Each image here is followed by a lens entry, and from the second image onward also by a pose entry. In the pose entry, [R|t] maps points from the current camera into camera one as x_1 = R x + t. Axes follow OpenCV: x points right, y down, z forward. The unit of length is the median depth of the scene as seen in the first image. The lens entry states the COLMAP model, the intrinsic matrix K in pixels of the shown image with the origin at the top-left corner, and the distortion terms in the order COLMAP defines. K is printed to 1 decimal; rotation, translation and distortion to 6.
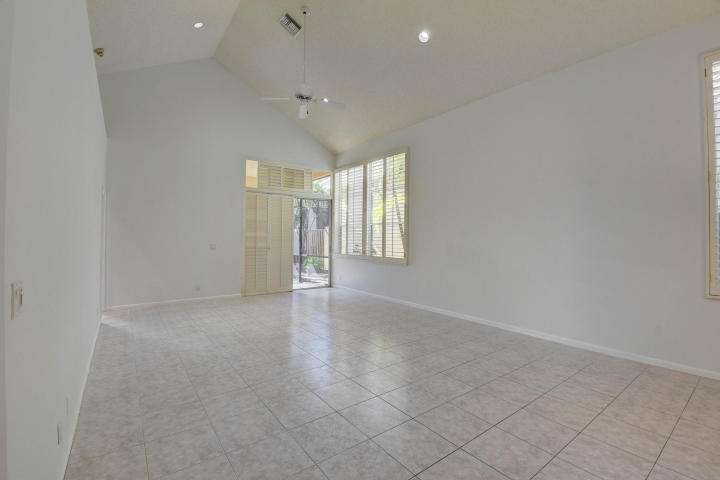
lens RADIAL K [[318.3, 0, 357.1], [0, 318.3, 236.5], [0, 0, 1]] dist [0.001462, -0.014326]
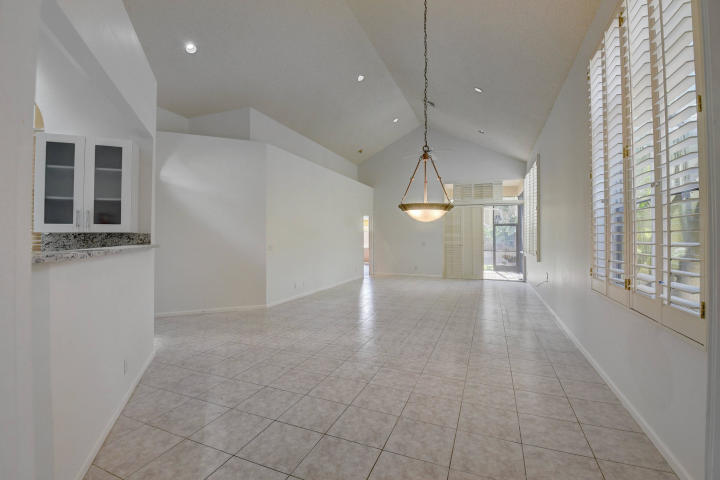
lens RADIAL K [[318.3, 0, 356.7], [0, 318.3, 237.1], [0, 0, 1]] dist [0.001462, -0.014326]
pose [[0.506961, -0.008799, -0.861924, 0.674251], [0.006488, 0.999959, -0.006392, 0.006892], [0.861944, -0.002352, 0.506997, -0.085275]]
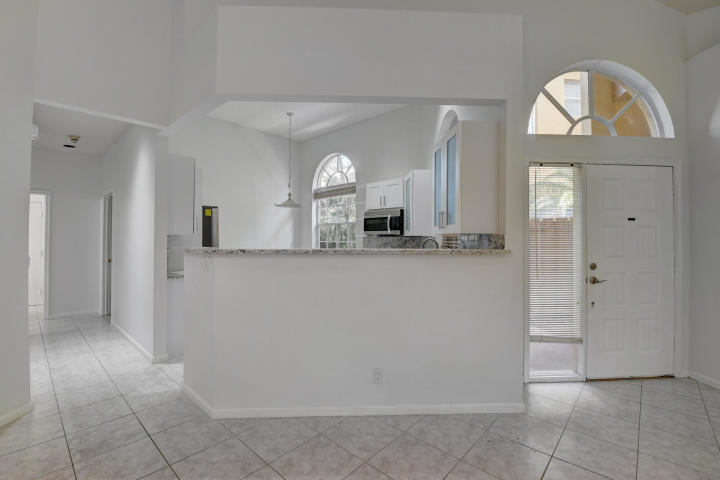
lens RADIAL K [[318.3, 0, 361.1], [0, 318.3, 234.0], [0, 0, 1]] dist [0.001462, -0.014326]
pose [[-0.981866, -0.011014, -0.189258, 0.329753], [-0.008399, 0.999858, -0.014615, 0.002248], [0.189392, -0.012760, -0.981819, 0.191180]]
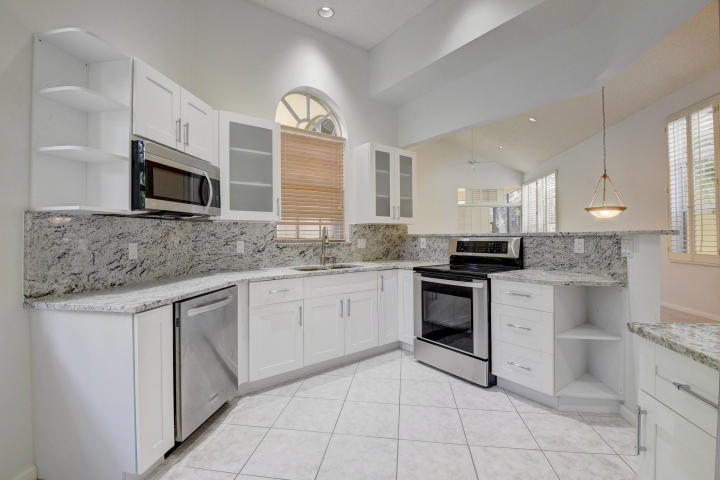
lens RADIAL K [[318.3, 0, 359.0], [0, 318.3, 235.3], [0, 0, 1]] dist [0.001462, -0.014326]
pose [[0.705406, -0.012340, -0.708697, 0.473182], [0.011302, 0.999917, -0.006162, 0.017255], [0.708714, -0.003663, 0.705487, -0.580062]]
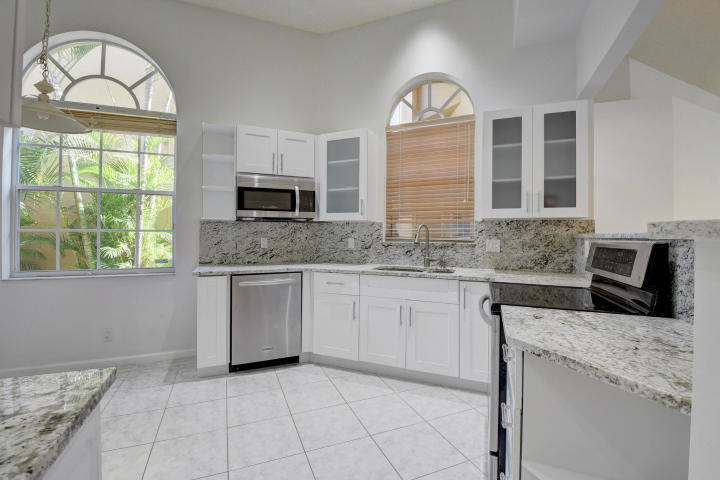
lens RADIAL K [[318.3, 0, 357.6], [0, 318.3, 234.1], [0, 0, 1]] dist [0.001462, -0.014326]
pose [[-0.246562, -0.004645, -0.969116, 0.535499], [-0.005591, 0.999979, -0.003371, 0.015730], [0.969111, 0.004588, -0.246583, -0.279257]]
